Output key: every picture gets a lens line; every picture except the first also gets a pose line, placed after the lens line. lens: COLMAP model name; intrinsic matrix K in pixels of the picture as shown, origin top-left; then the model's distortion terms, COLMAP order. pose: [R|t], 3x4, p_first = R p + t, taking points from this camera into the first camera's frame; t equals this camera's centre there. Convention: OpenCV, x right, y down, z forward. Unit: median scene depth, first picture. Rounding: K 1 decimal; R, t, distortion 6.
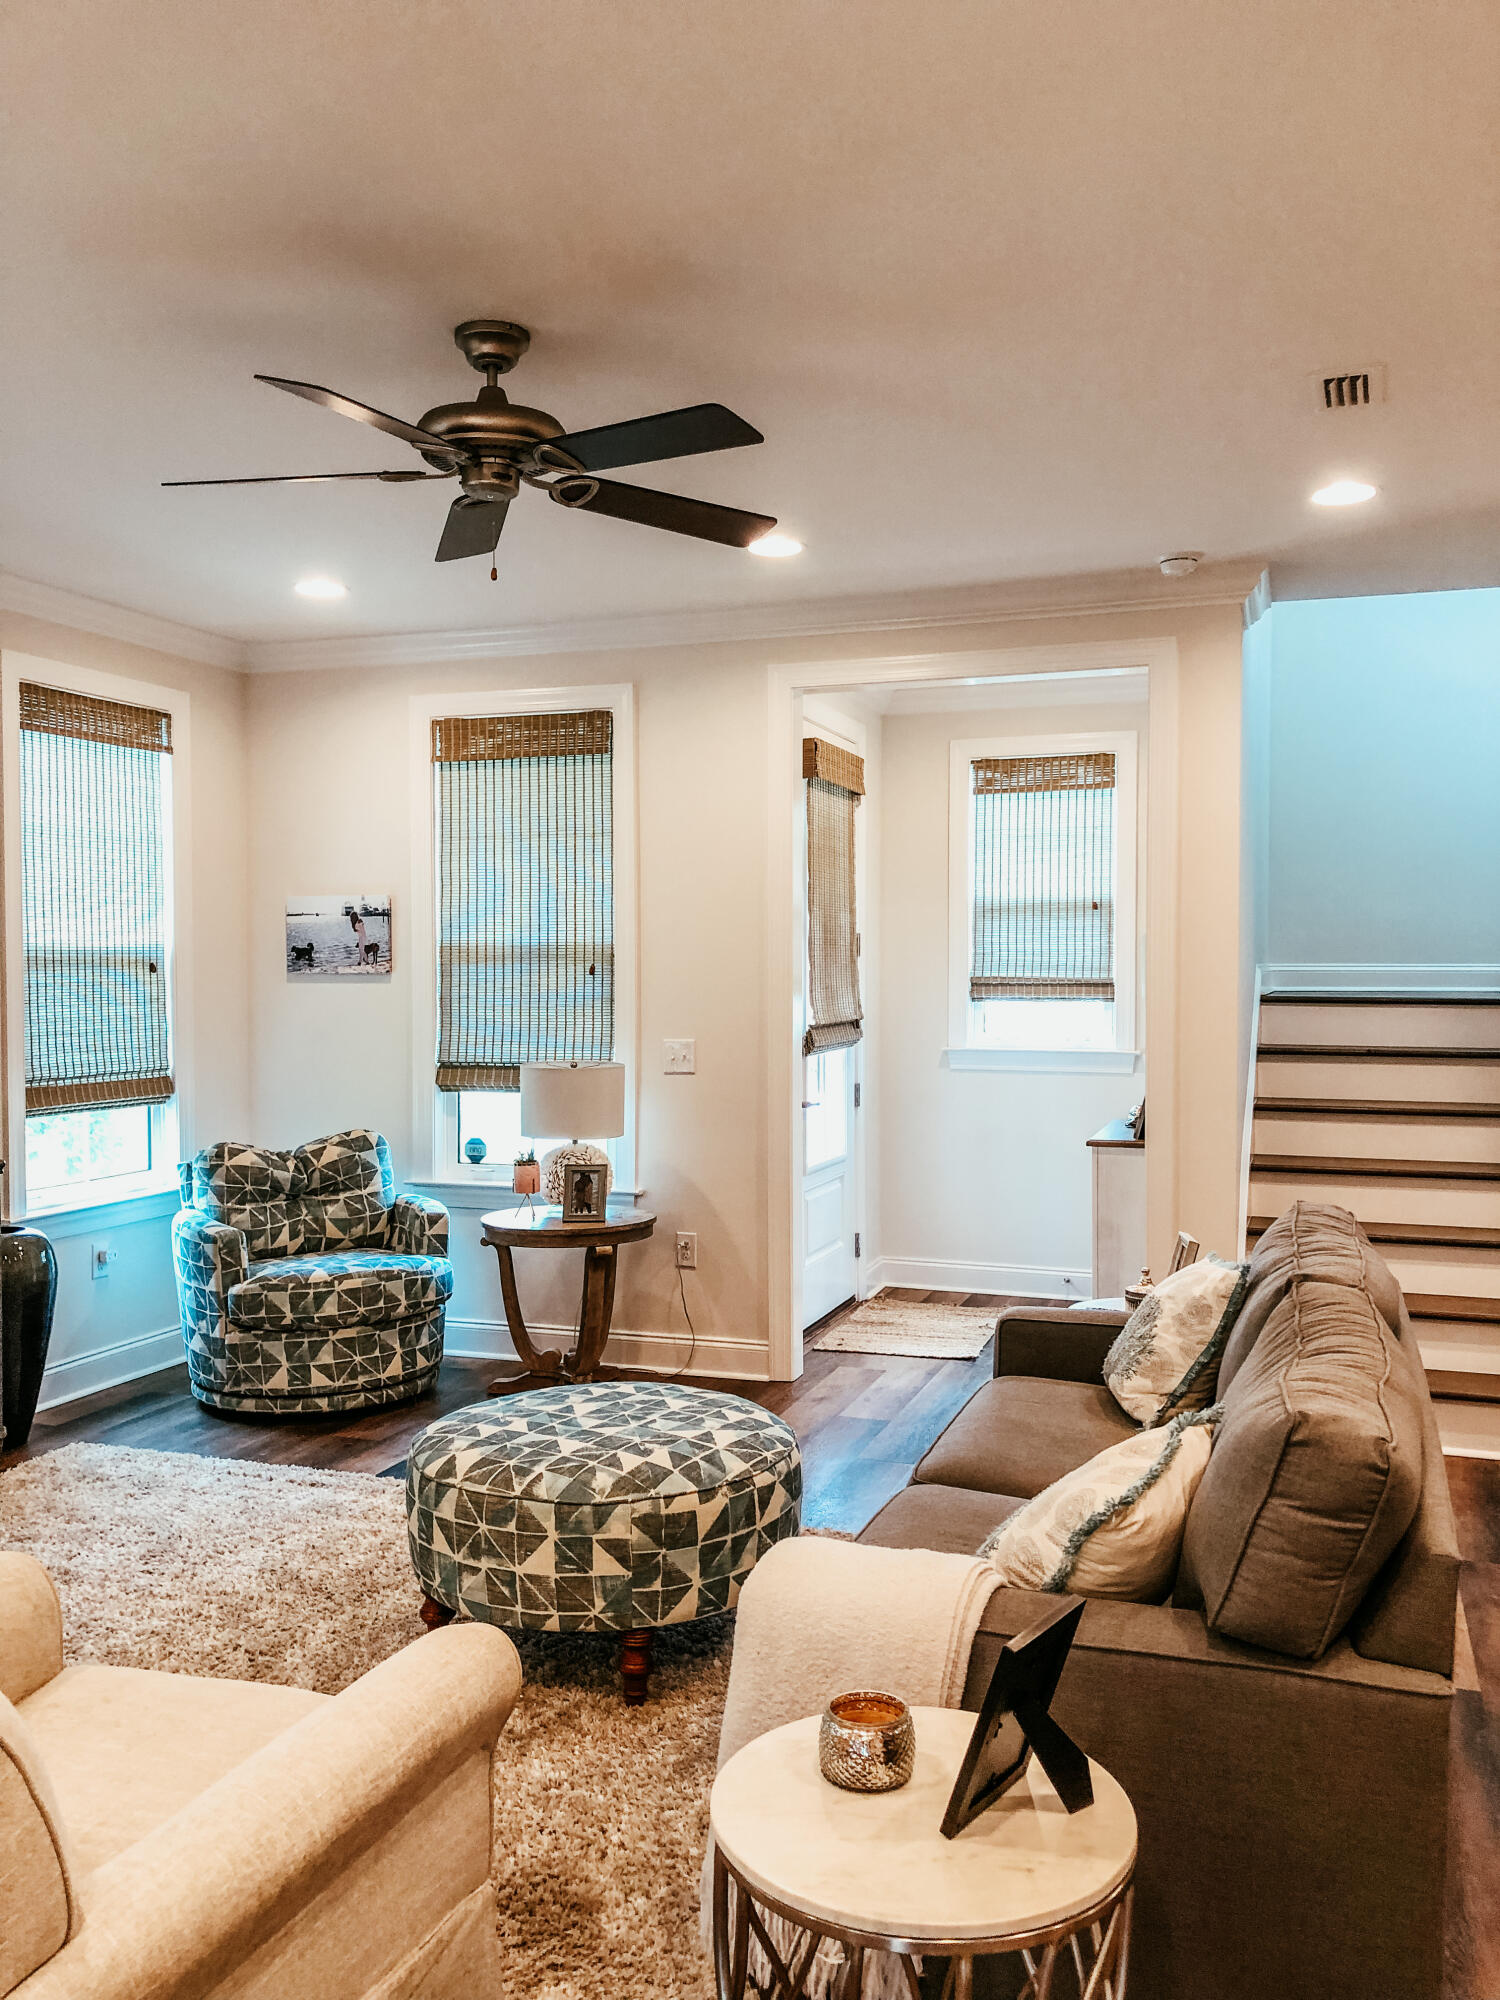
lens RADIAL K [[1651.5, 0, 750.0], [0, 1651.5, 1000.0], [0, 0, 1]] dist [0.034233, -0.009357]
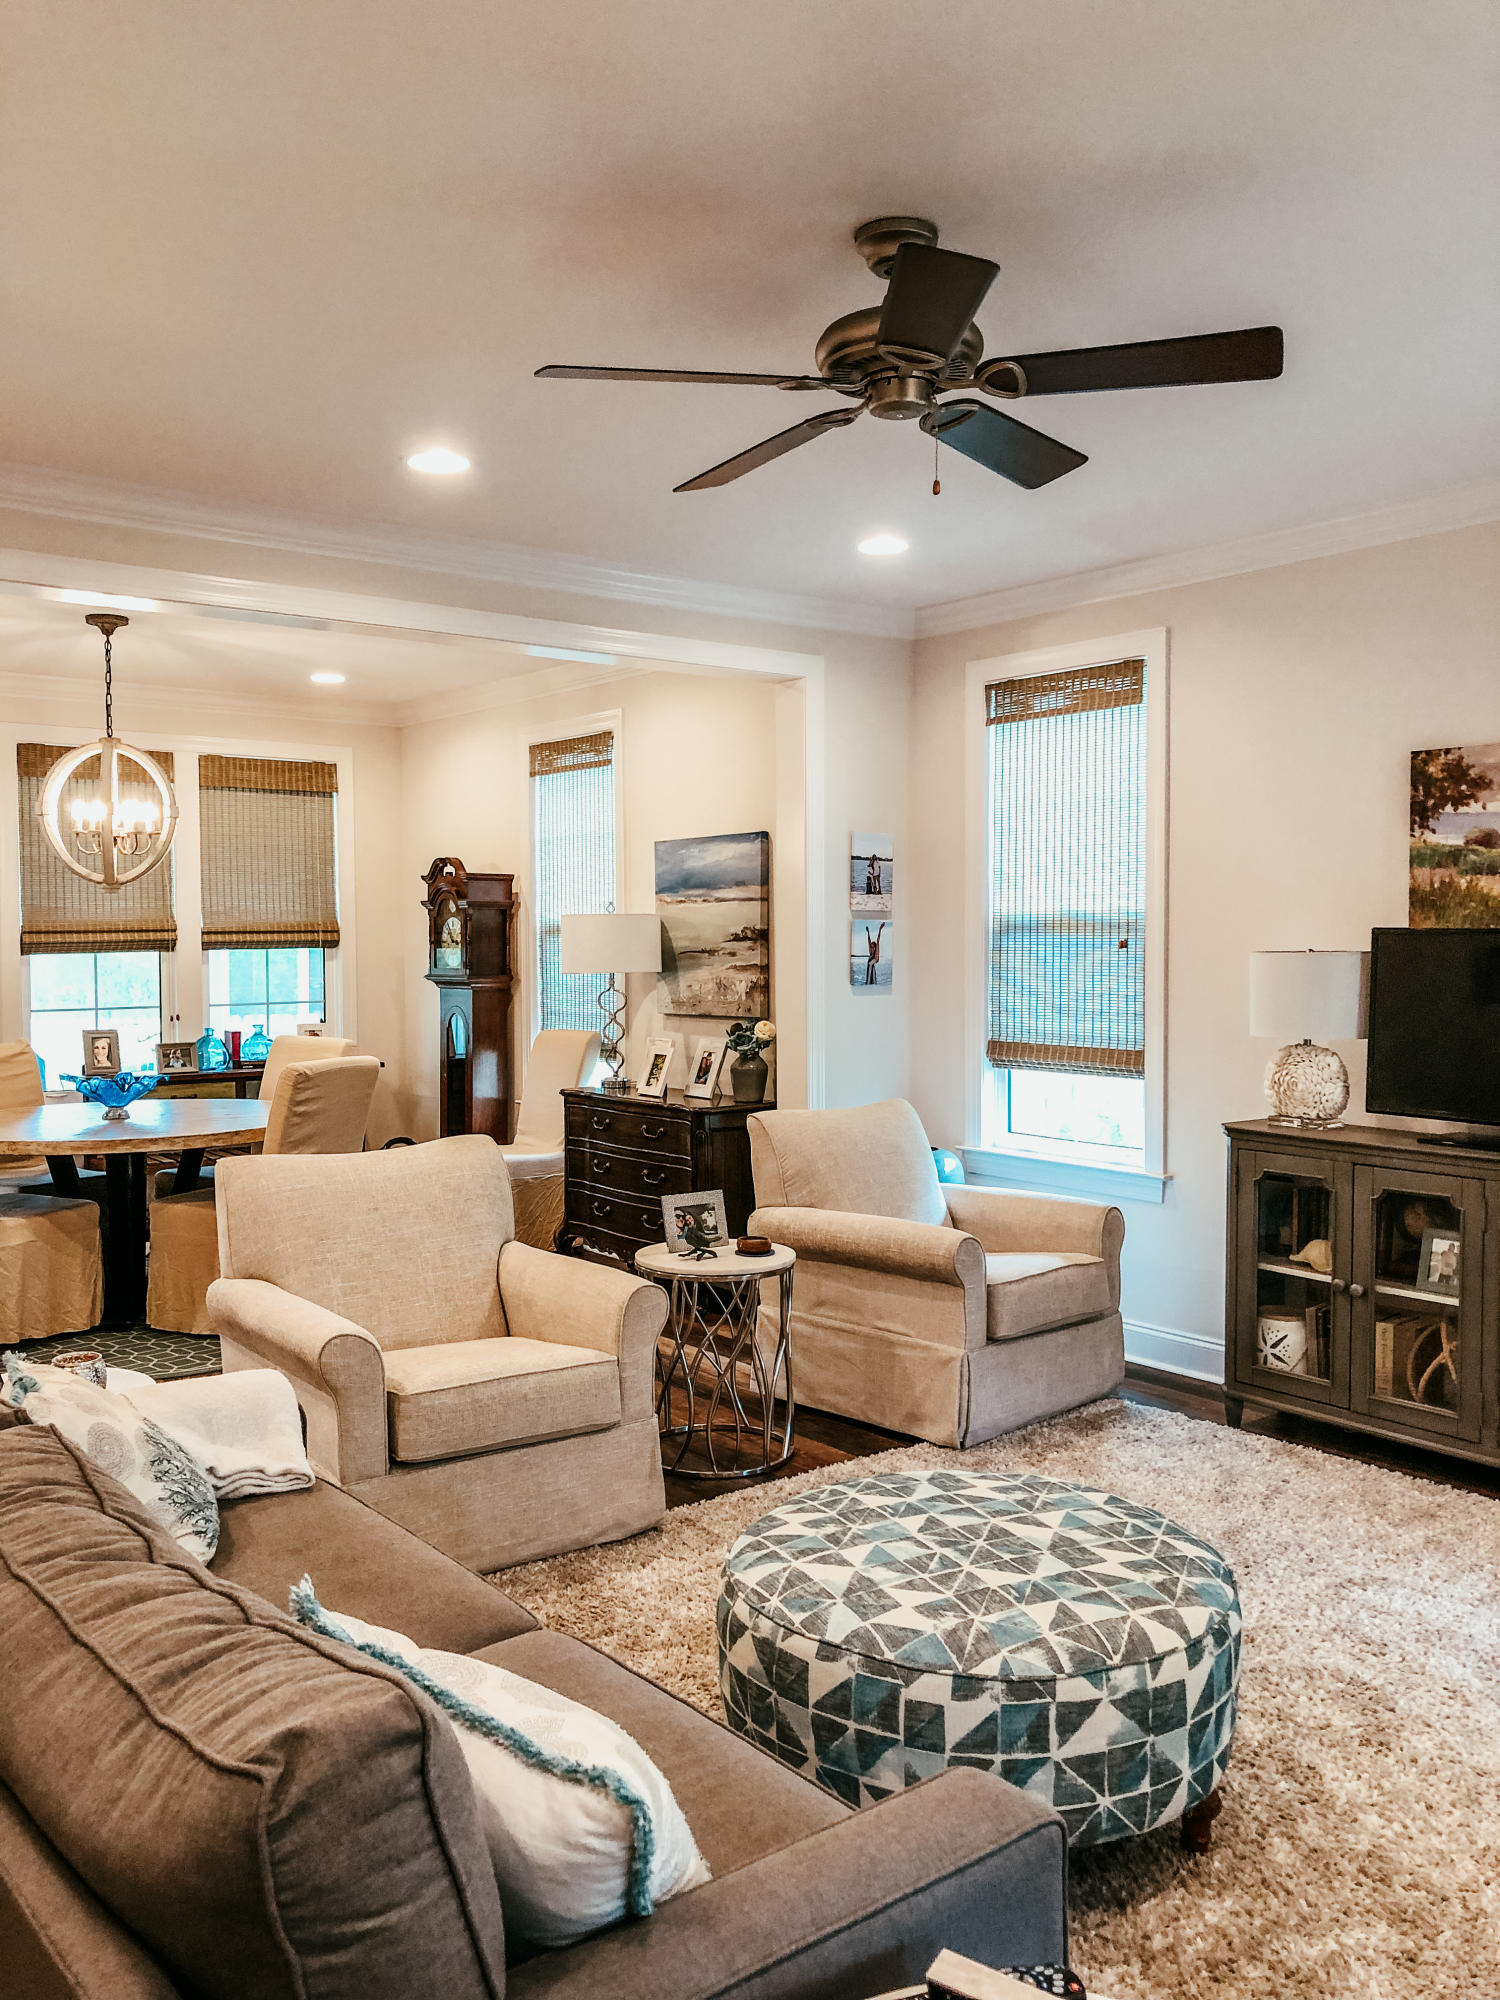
lens RADIAL K [[1651.5, 0, 750.0], [0, 1651.5, 1000.0], [0, 0, 1]] dist [0.034233, -0.009357]
pose [[-0.526877, 0.037948, -0.849094, 0.585298], [-0.019738, 0.998187, 0.056859, -0.030058], [0.849712, 0.046717, -0.525173, 1.270081]]
